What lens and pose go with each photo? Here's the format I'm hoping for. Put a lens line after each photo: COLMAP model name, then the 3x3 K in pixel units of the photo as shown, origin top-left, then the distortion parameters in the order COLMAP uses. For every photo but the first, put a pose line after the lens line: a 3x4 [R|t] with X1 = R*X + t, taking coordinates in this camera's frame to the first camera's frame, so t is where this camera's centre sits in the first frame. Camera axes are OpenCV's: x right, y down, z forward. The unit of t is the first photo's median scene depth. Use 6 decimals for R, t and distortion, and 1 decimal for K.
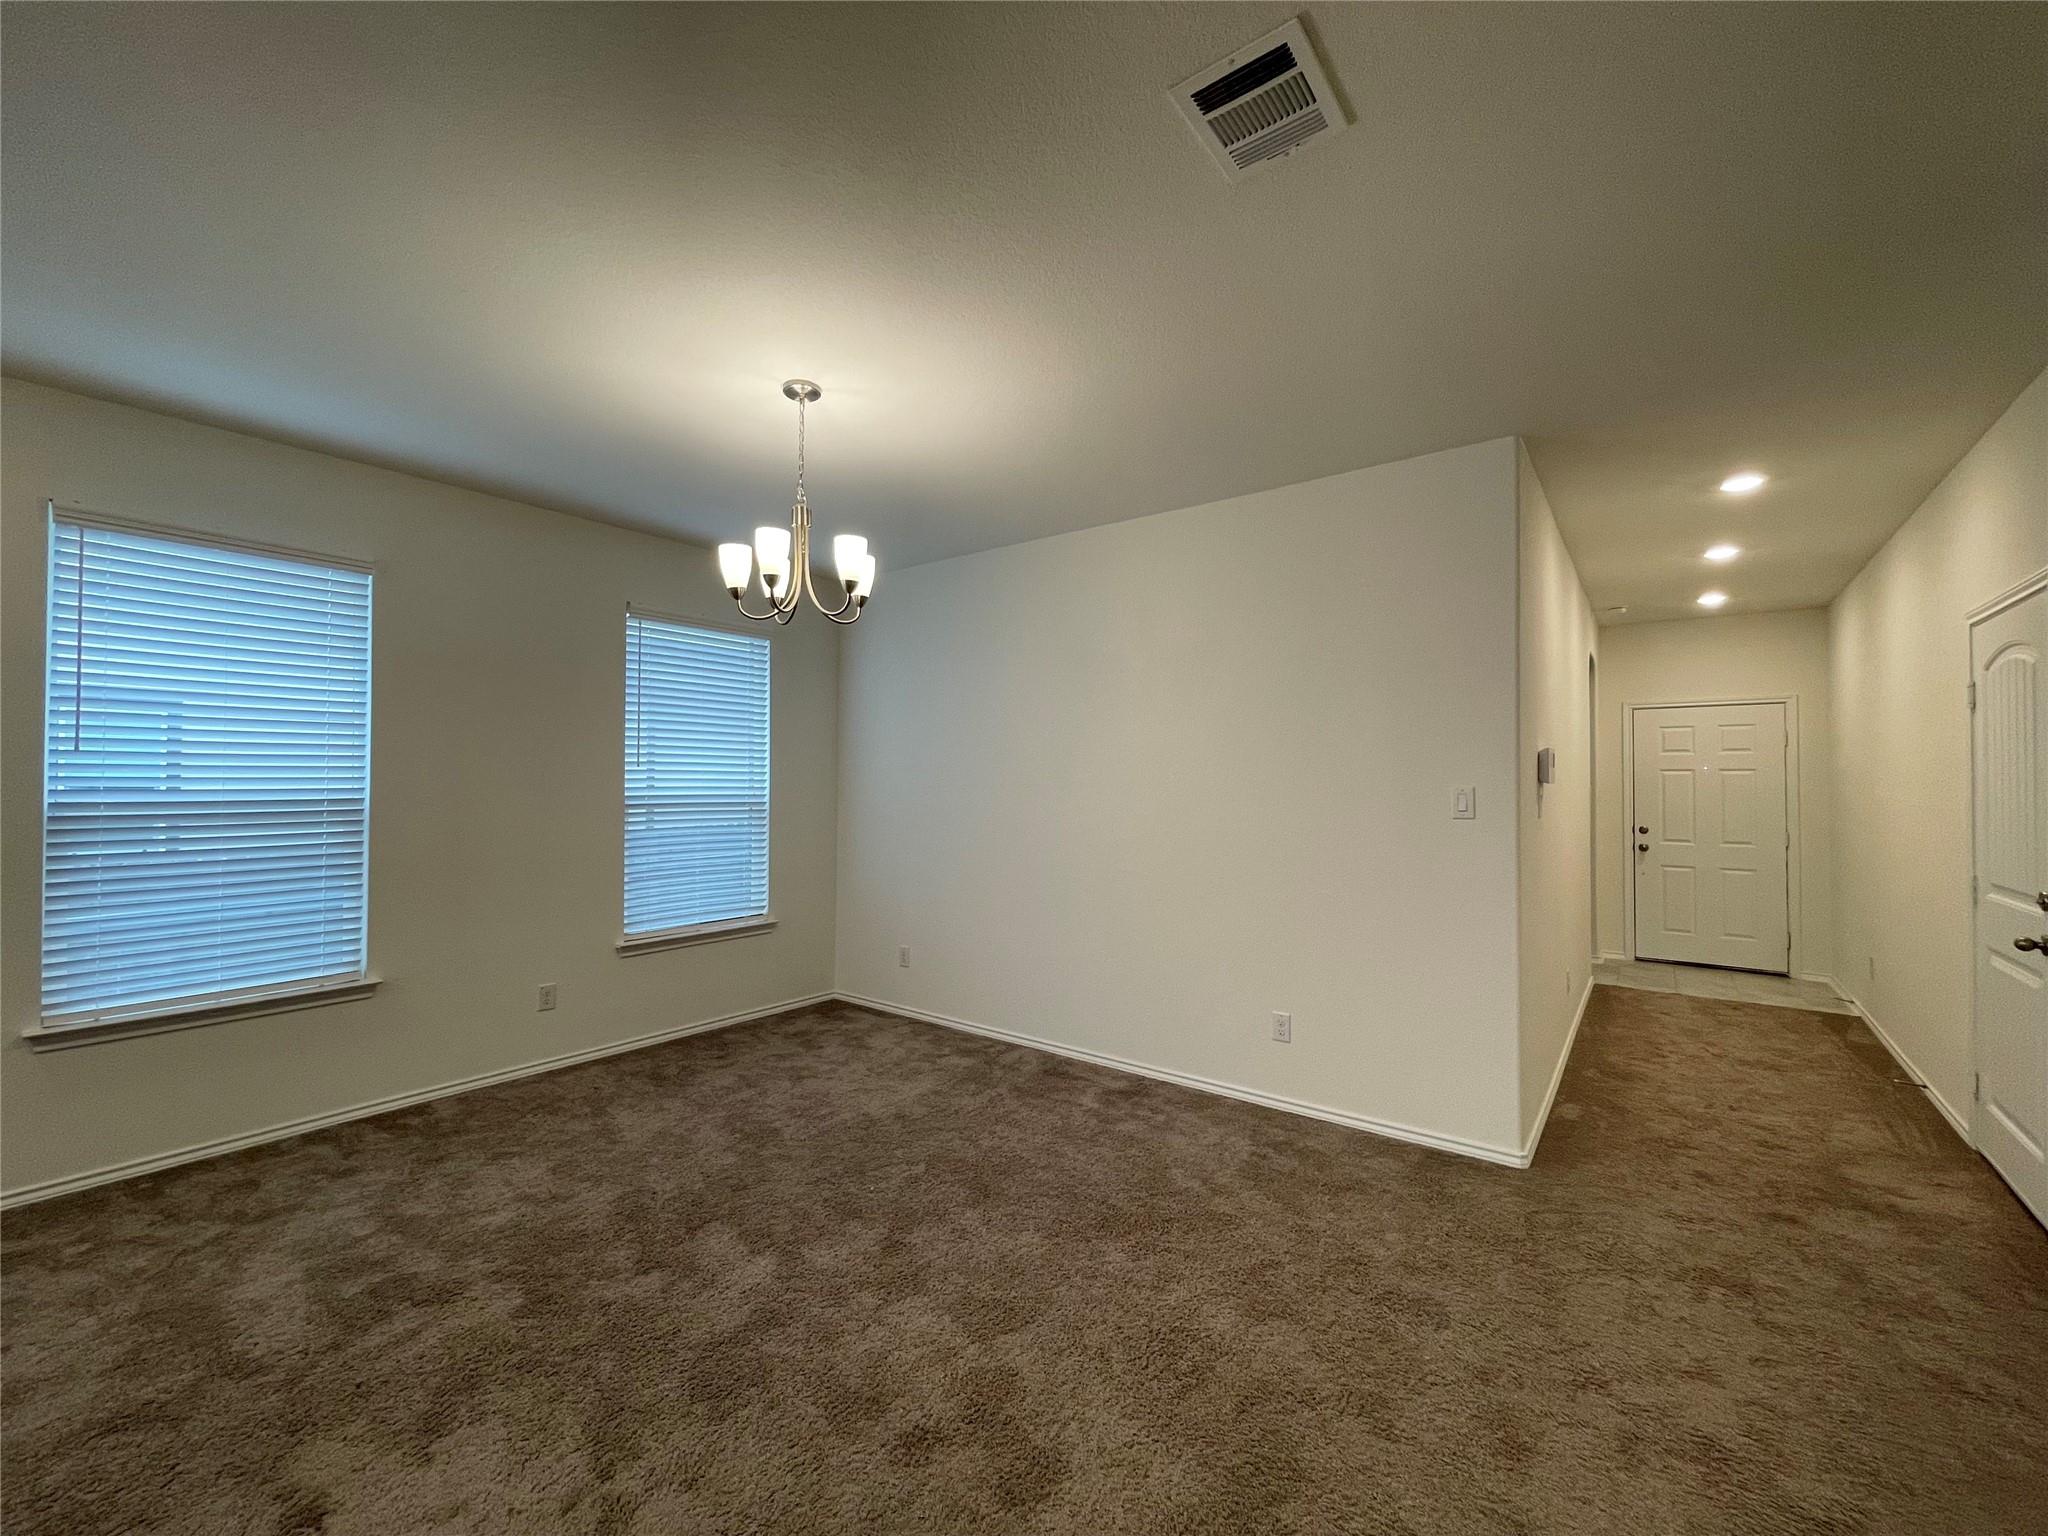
lens RADIAL K [[829.3, 0, 1012.2], [0, 829.3, 774.2], [0, 0, 1]] dist [-0.003484, 0.000761]
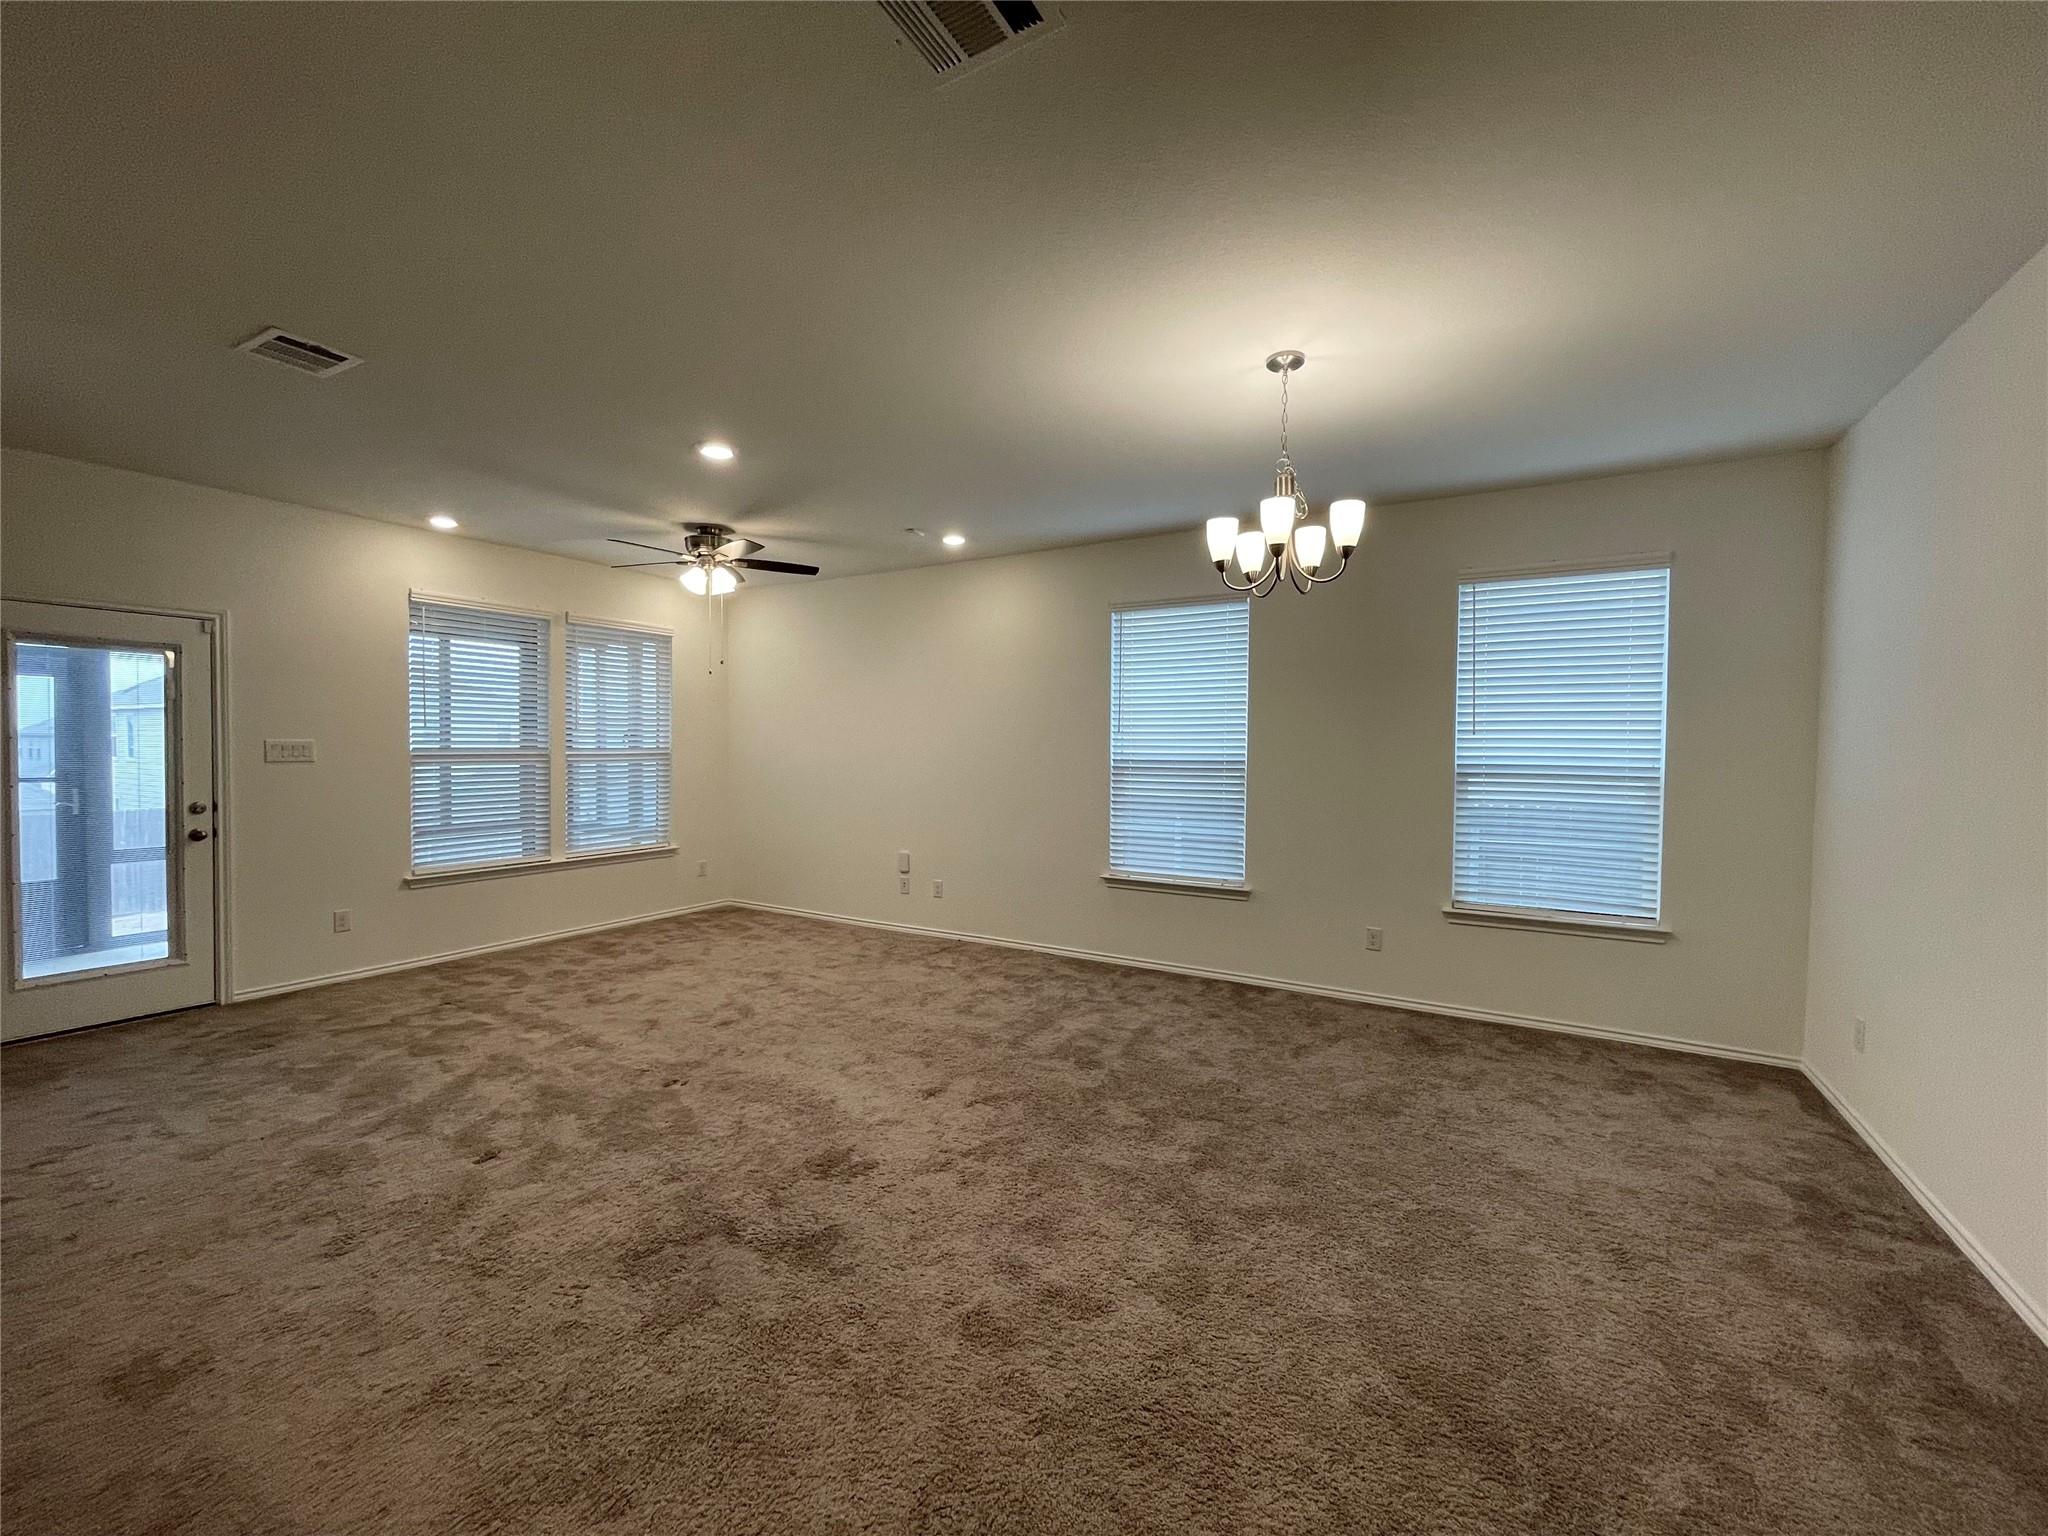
lens RADIAL K [[829.3, 0, 1019.6], [0, 829.3, 764.8], [0, 0, 1]] dist [-0.003484, 0.000761]
pose [[0.127176, 0.020985, -0.991658, 0.584779], [0.004837, 0.999751, 0.021777, 0.004177], [0.991868, -0.007566, 0.127043, 0.438667]]
